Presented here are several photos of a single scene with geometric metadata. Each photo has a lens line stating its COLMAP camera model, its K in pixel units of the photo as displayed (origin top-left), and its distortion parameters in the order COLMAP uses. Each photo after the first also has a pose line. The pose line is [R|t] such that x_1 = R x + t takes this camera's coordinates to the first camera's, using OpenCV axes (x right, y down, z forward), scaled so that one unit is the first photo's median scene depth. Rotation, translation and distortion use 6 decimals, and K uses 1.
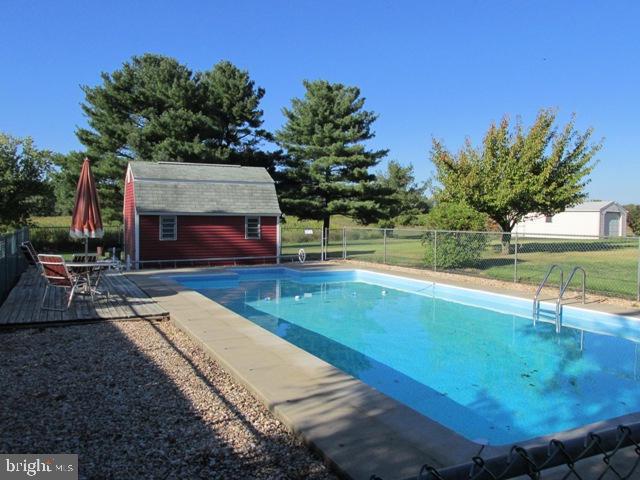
lens RADIAL K [[525.9, 0, 322.0], [0, 525.9, 243.3], [0, 0, 1]] dist [-0.022886, -0.005435]
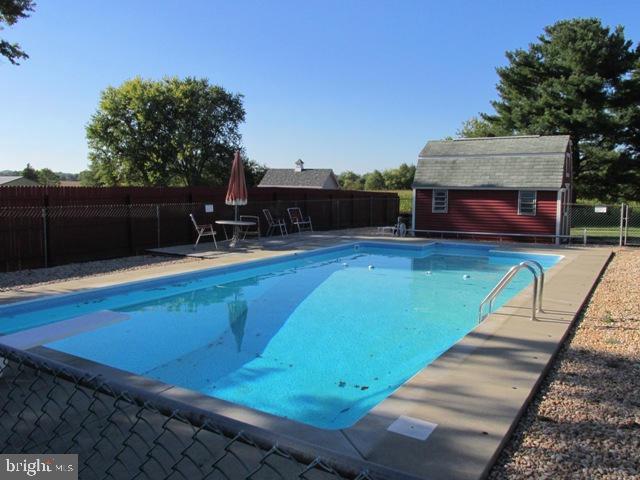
lens RADIAL K [[525.9, 0, 322.4], [0, 525.9, 237.4], [0, 0, 1]] dist [-0.022886, -0.005435]
pose [[0.531757, 0.076088, -0.843472, 0.462077], [-0.042748, 0.997098, 0.062996, -0.011625], [0.845818, 0.002558, 0.533466, 0.204042]]
